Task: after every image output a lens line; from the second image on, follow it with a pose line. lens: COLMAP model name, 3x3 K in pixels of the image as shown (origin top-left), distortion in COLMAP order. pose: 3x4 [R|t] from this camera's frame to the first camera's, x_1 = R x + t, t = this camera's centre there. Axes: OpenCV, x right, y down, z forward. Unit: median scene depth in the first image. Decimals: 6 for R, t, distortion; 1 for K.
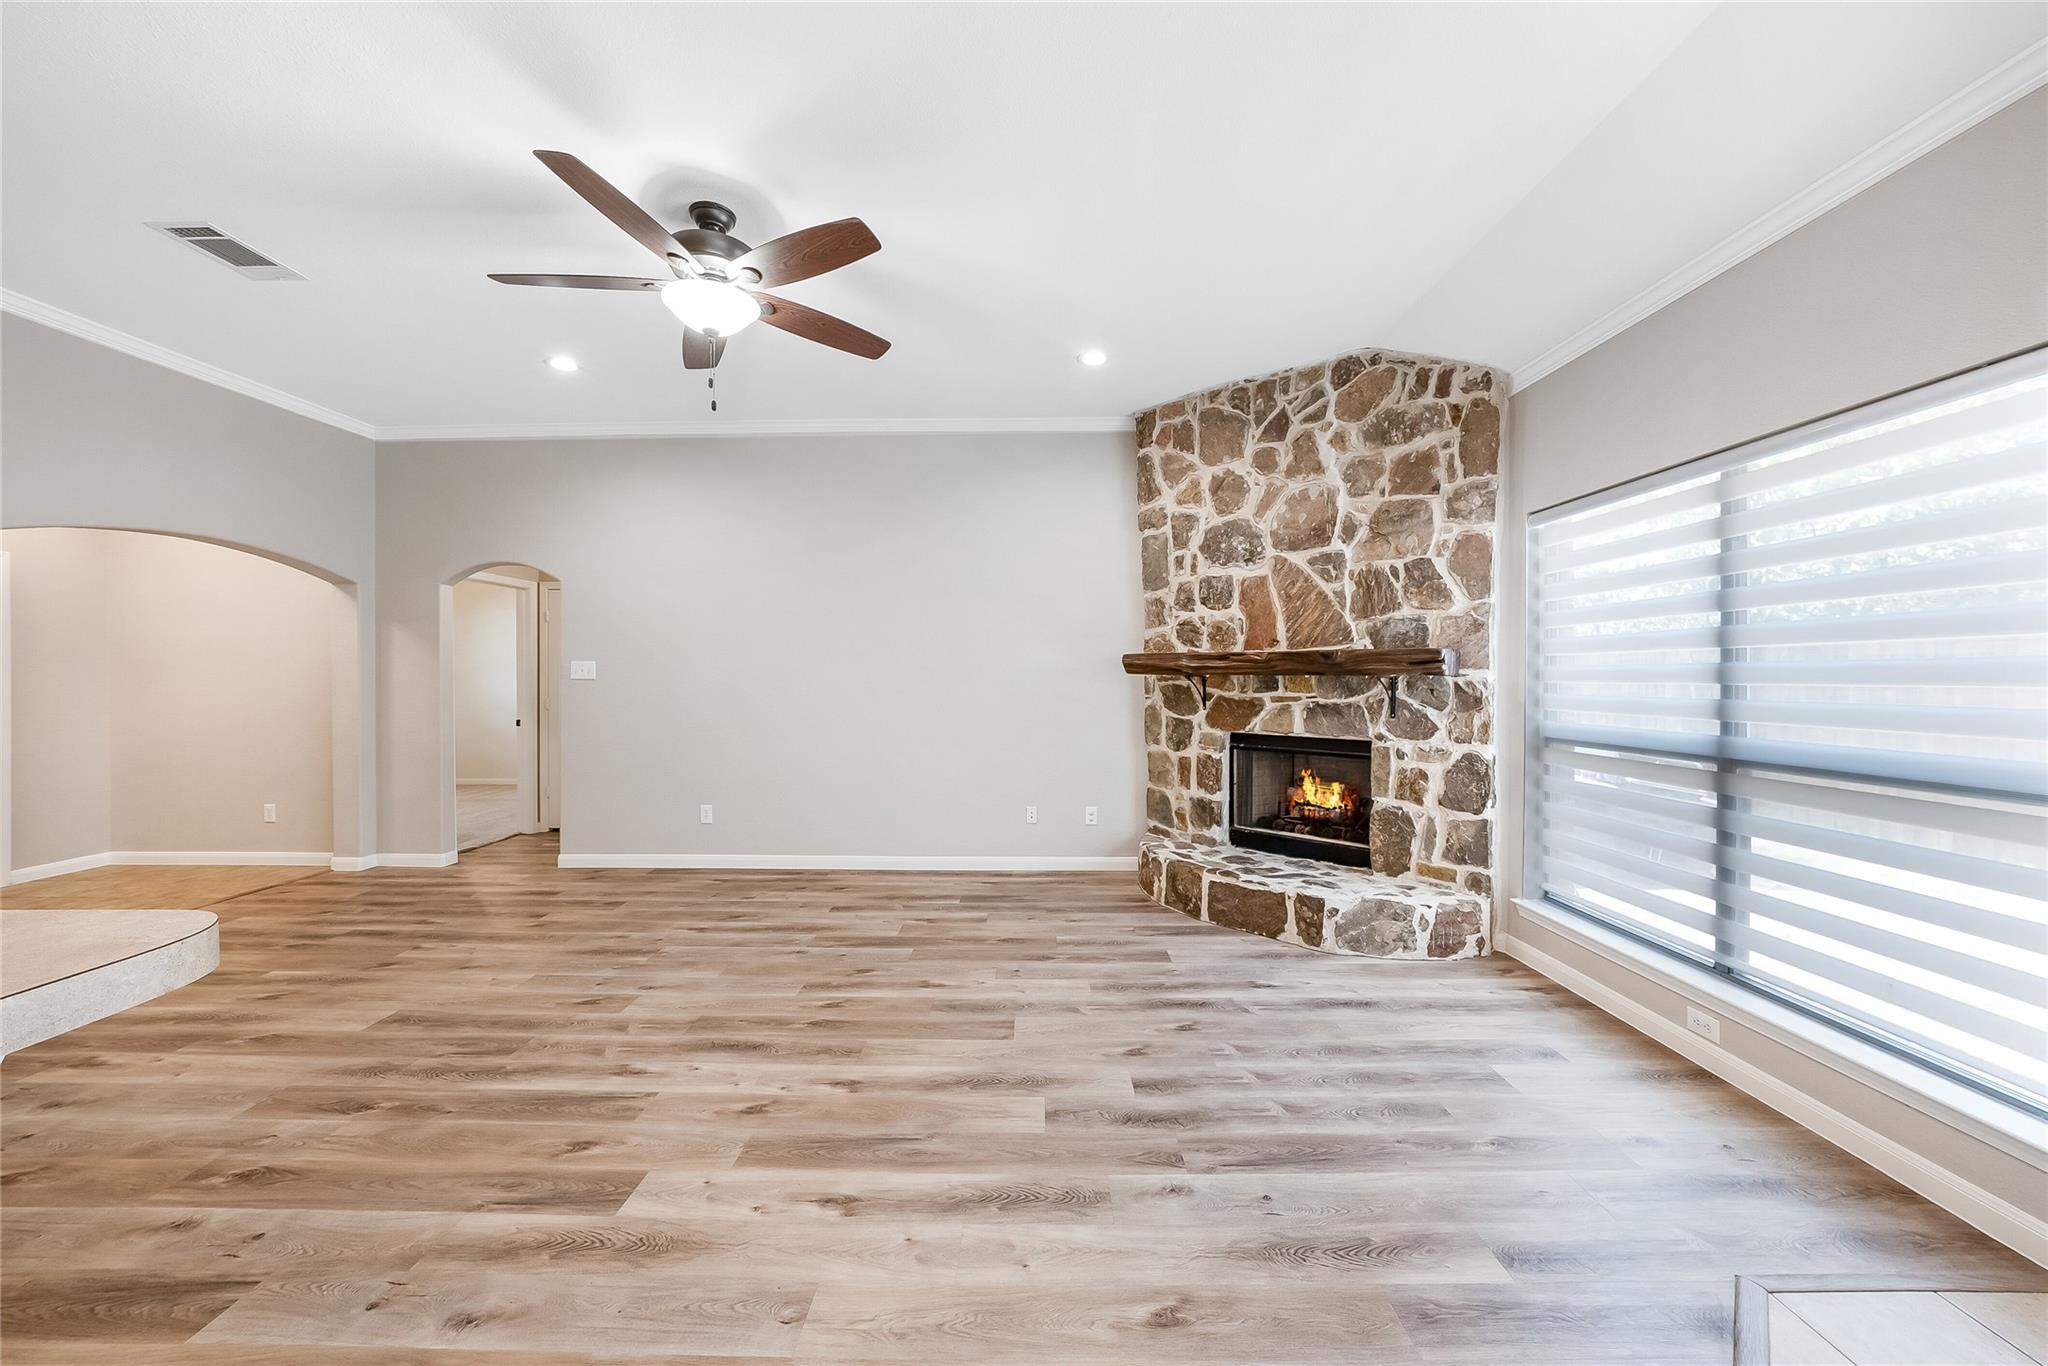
lens RADIAL K [[743.7, 0, 1027.2], [0, 743.7, 667.3], [0, 0, 1]] dist [-0.026786, 0.004735]
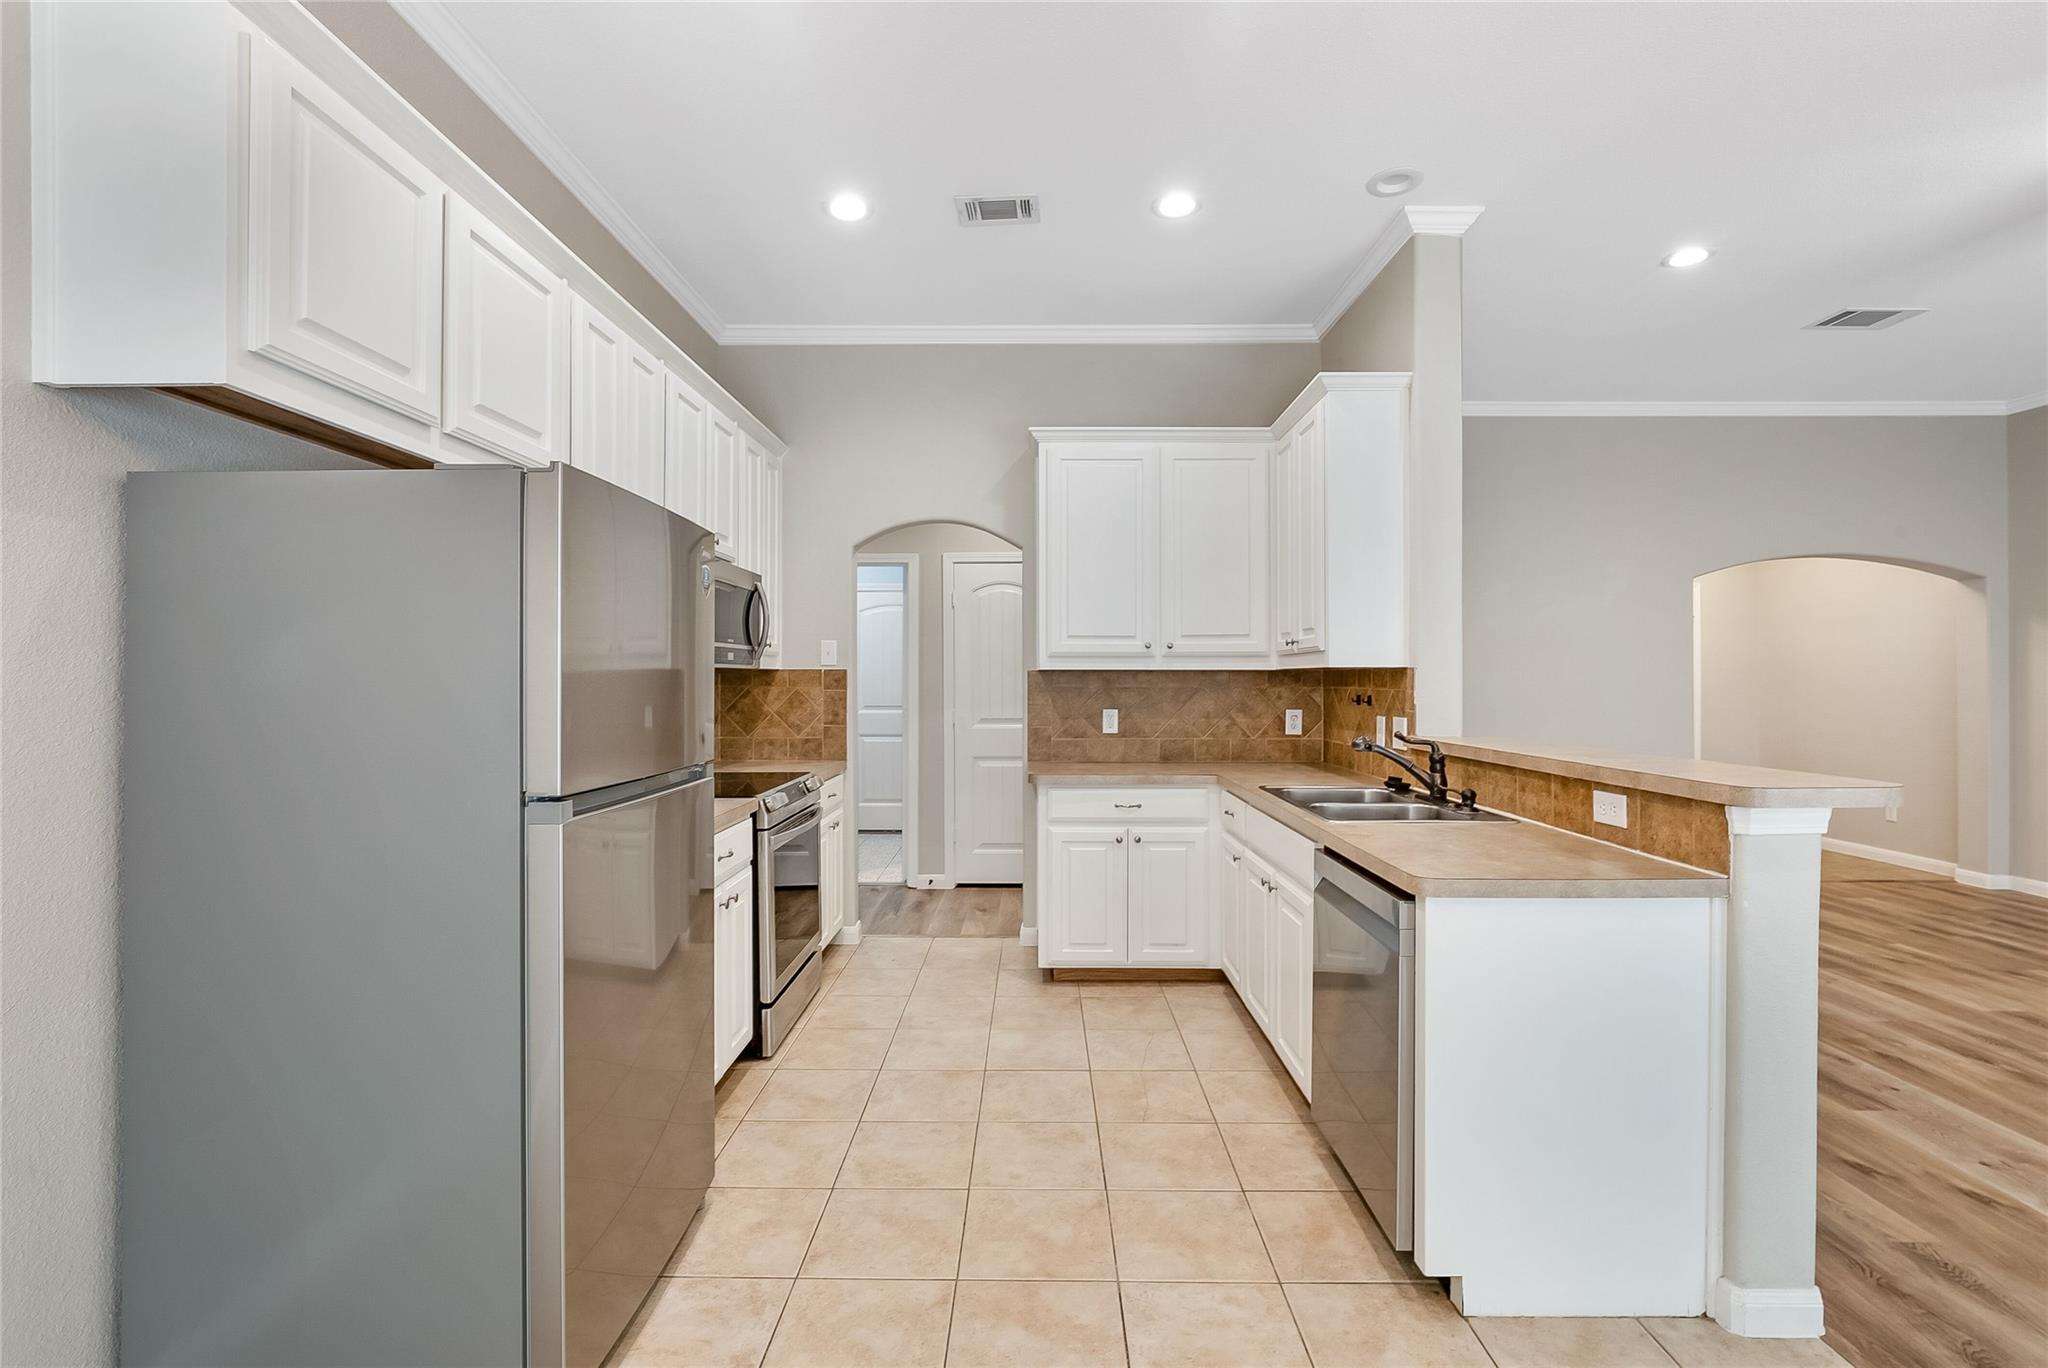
lens RADIAL K [[880.9, 0, 1025.2], [0, 880.9, 686.8], [0, 0, 1]] dist [-0.012802, 0.004341]
pose [[-0.008275, 0.011049, -0.999905, 0.253873], [0.011140, 0.999878, 0.010957, -0.003286], [0.999904, -0.011049, -0.008398, -0.268765]]
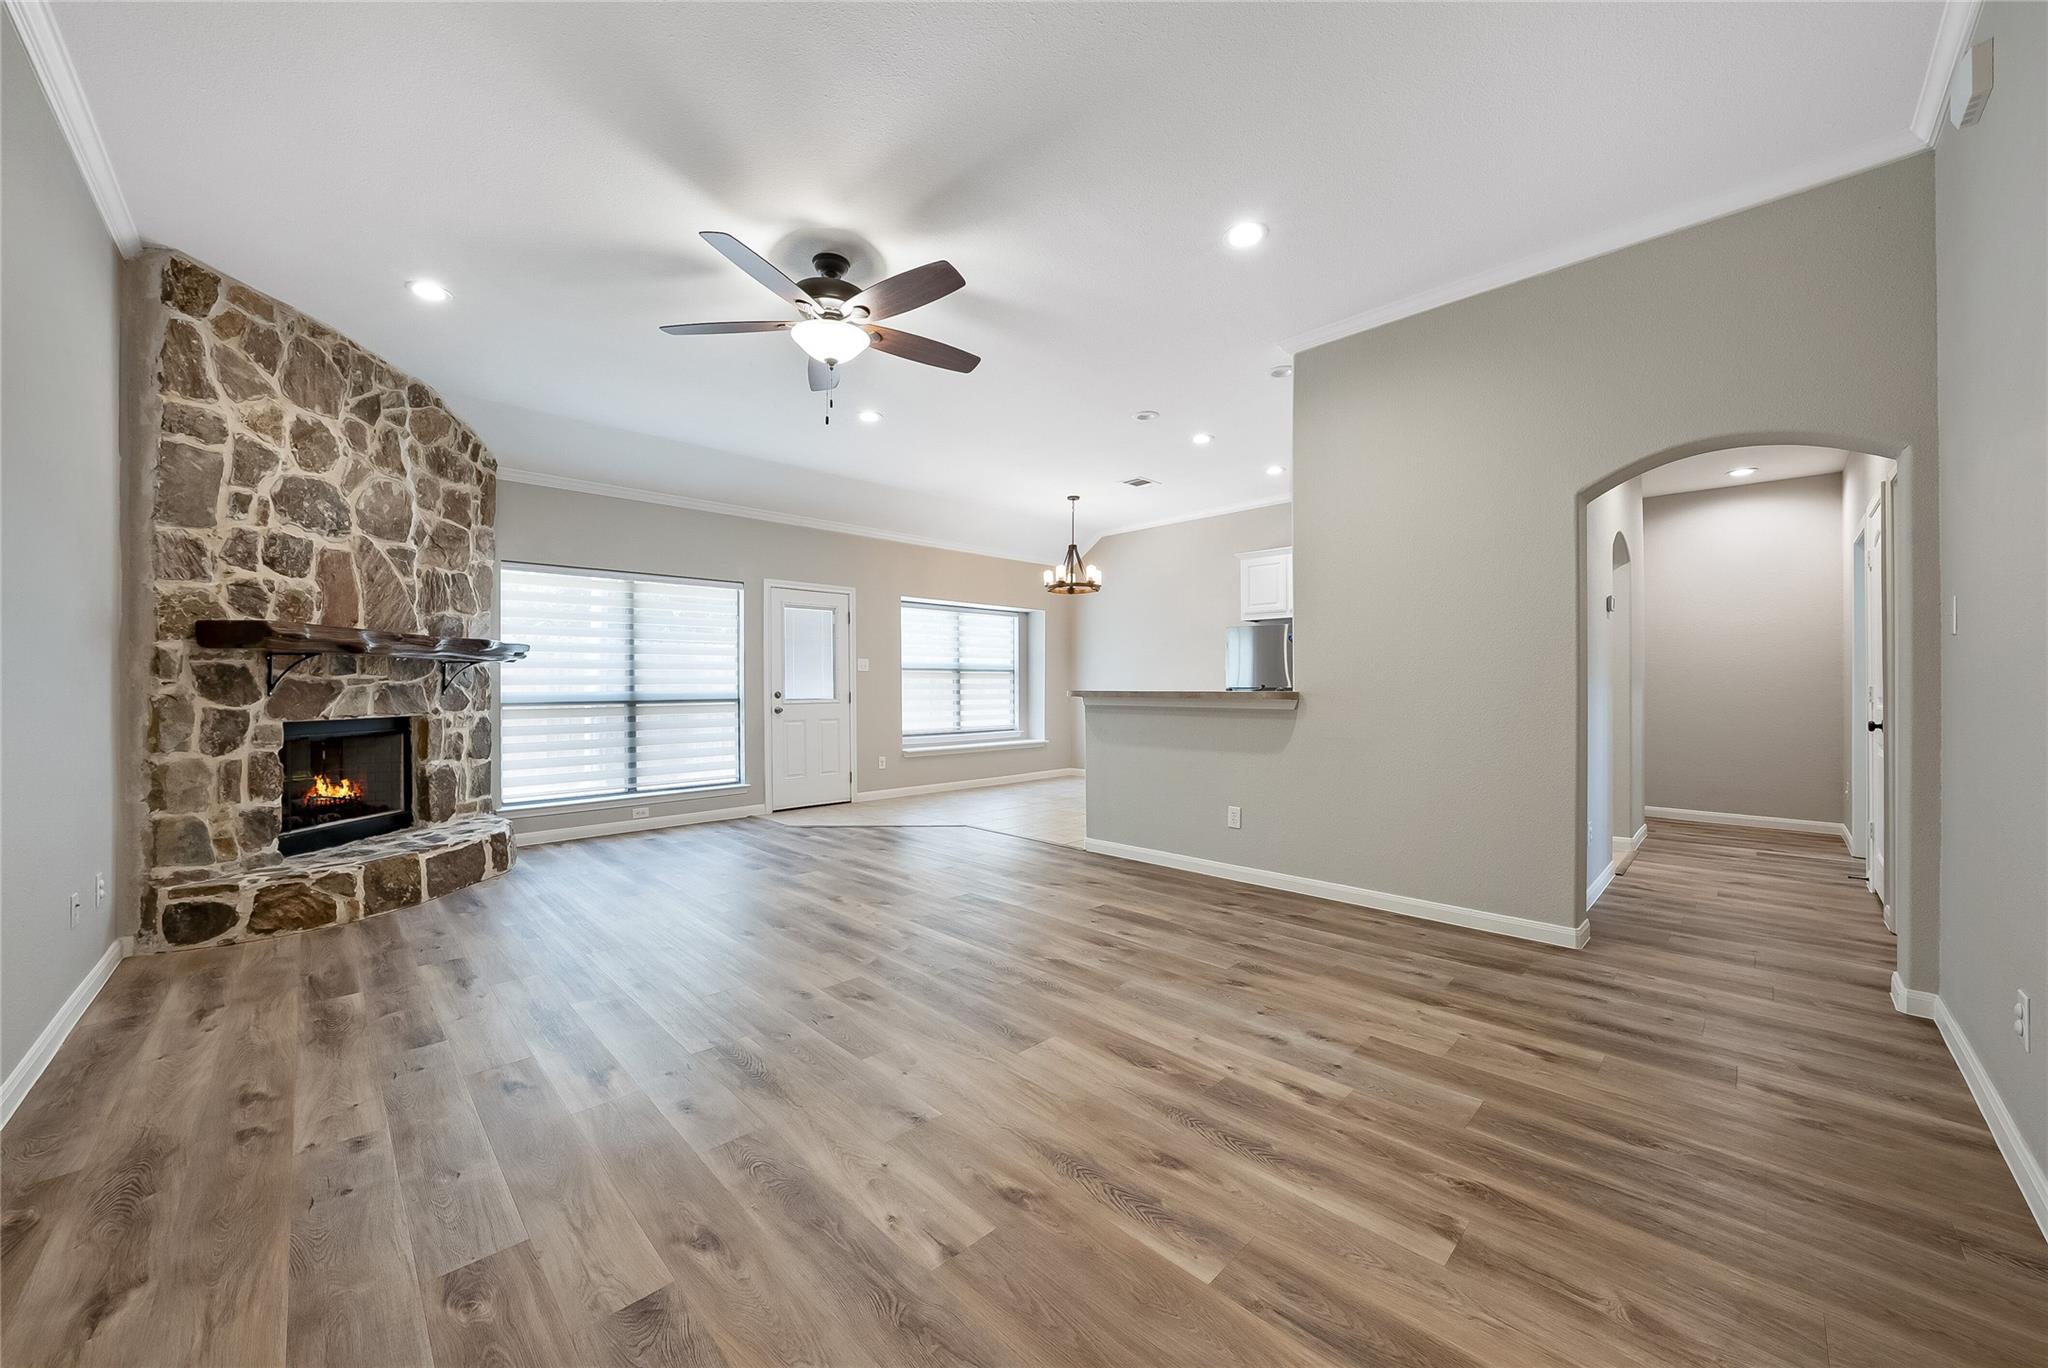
lens RADIAL K [[743.7, 0, 1035.6], [0, 743.7, 683.6], [0, 0, 1]] dist [-0.026786, 0.004735]
pose [[-0.718073, 0.006359, 0.695939, -1.044953], [-0.001888, 0.999937, -0.011084, 0.057866], [-0.695966, -0.009273, -0.718015, 1.137608]]
